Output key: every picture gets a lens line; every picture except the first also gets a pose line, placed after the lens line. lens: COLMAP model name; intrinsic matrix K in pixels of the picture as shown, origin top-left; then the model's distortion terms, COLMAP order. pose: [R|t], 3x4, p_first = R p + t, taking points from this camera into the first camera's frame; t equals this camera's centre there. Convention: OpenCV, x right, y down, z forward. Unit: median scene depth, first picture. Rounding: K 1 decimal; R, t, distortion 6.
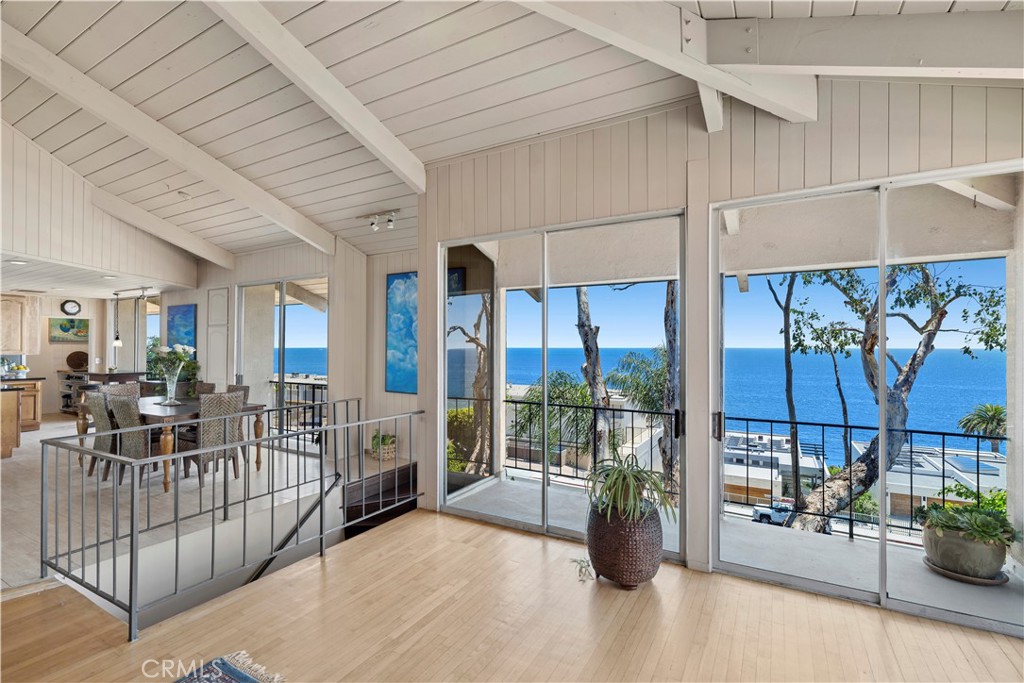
lens RADIAL K [[463.4, 0, 512.5], [0, 463.4, 342.4], [0, 0, 1]] dist [-0.000890, 0.000905]
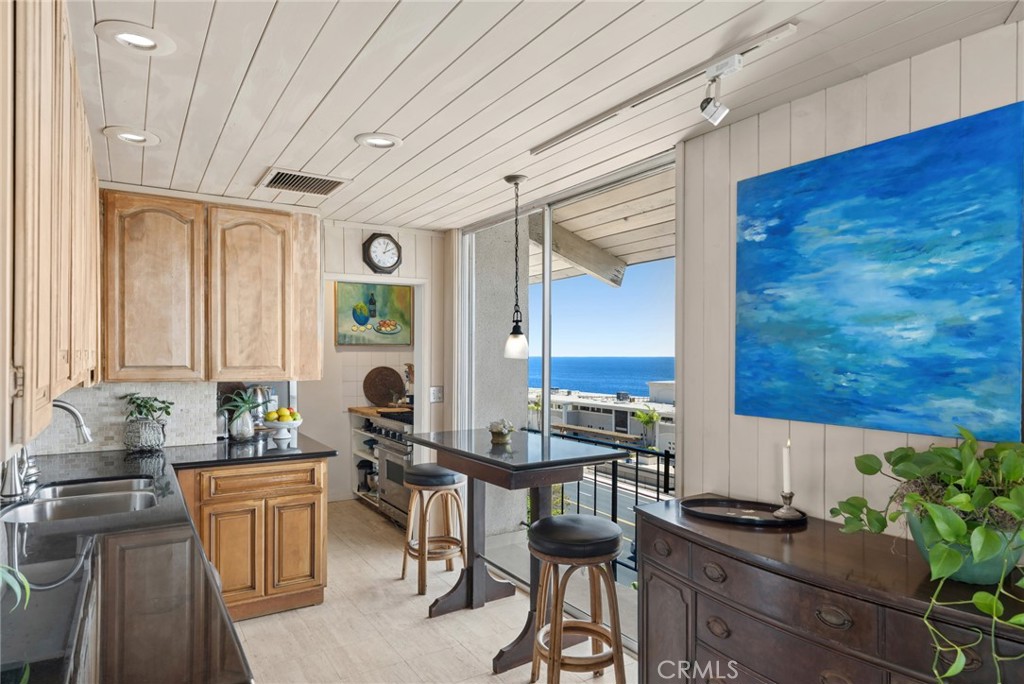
lens RADIAL K [[601.7, 0, 504.5], [0, 601.7, 357.7], [0, 0, 1]] dist [0.002892, 0.000474]
pose [[0.880024, 0.004313, -0.474909, -0.705836], [0.001789, 0.999922, 0.012395, 0.003648], [0.474925, -0.011758, 0.879948, 0.687382]]
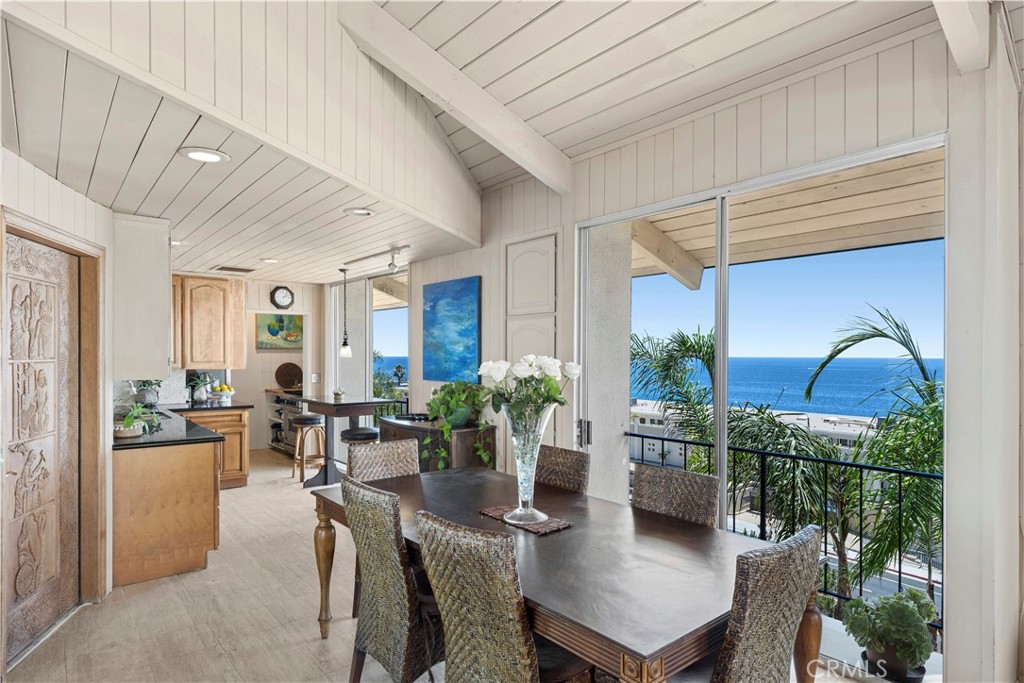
lens RADIAL K [[563.3, 0, 506.9], [0, 563.3, 362.6], [0, 0, 1]] dist [0.003351, -0.000063]
pose [[0.935082, 0.008447, -0.354331, -0.411580], [-0.001018, 0.999776, 0.021147, 0.000050], [0.354430, -0.019414, 0.934881, 0.403444]]
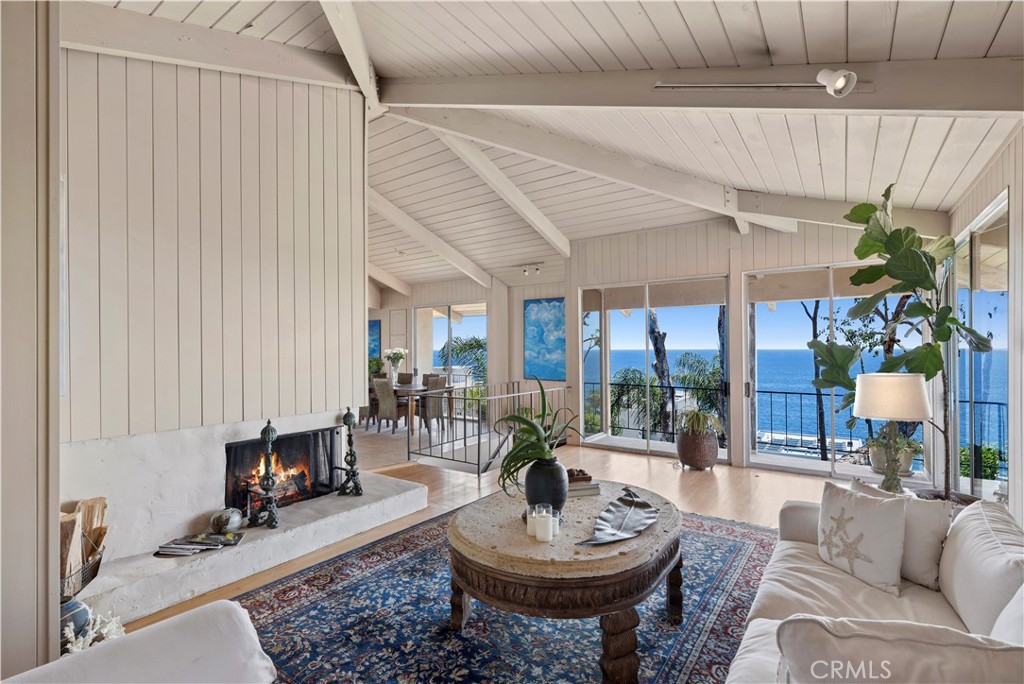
lens RADIAL K [[463.4, 0, 513.1], [0, 463.4, 340.4], [0, 0, 1]] dist [-0.000890, 0.000905]
pose [[0.994988, -0.005855, -0.099820, -0.121770], [0.004903, 0.999940, -0.009784, -0.002607], [0.099871, 0.009245, 0.994957, -0.372664]]
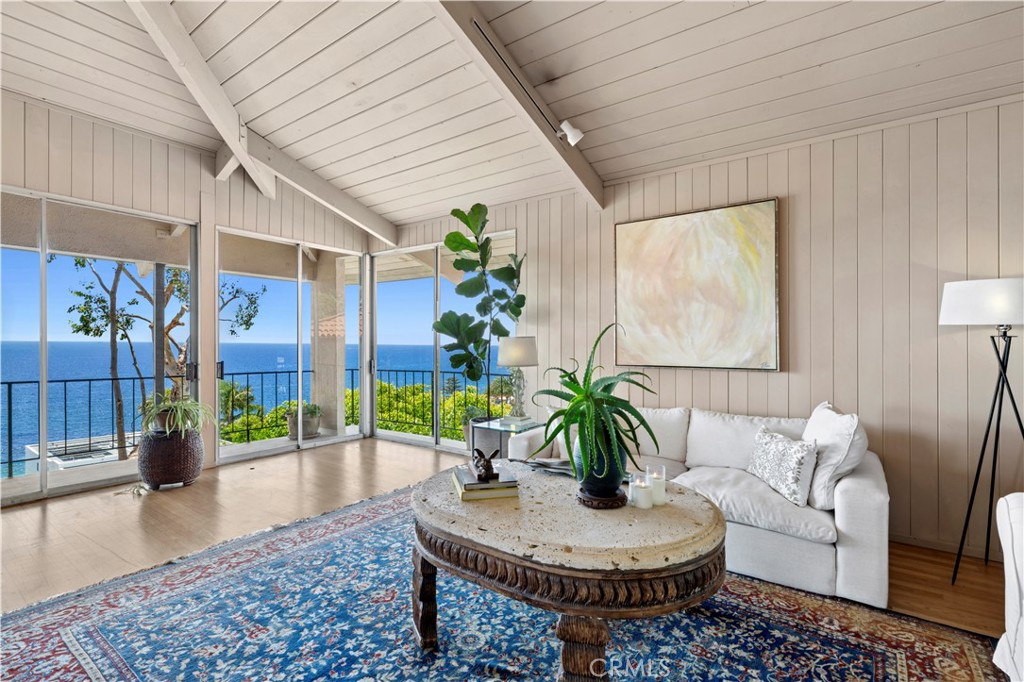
lens RADIAL K [[463.4, 0, 514.5], [0, 463.4, 340.3], [0, 0, 1]] dist [-0.000890, 0.000905]
pose [[0.103656, 0.006684, 0.994591, -0.380954], [-0.018155, 0.999824, -0.004827, 0.025612], [-0.994447, -0.017556, 0.103760, -0.053335]]
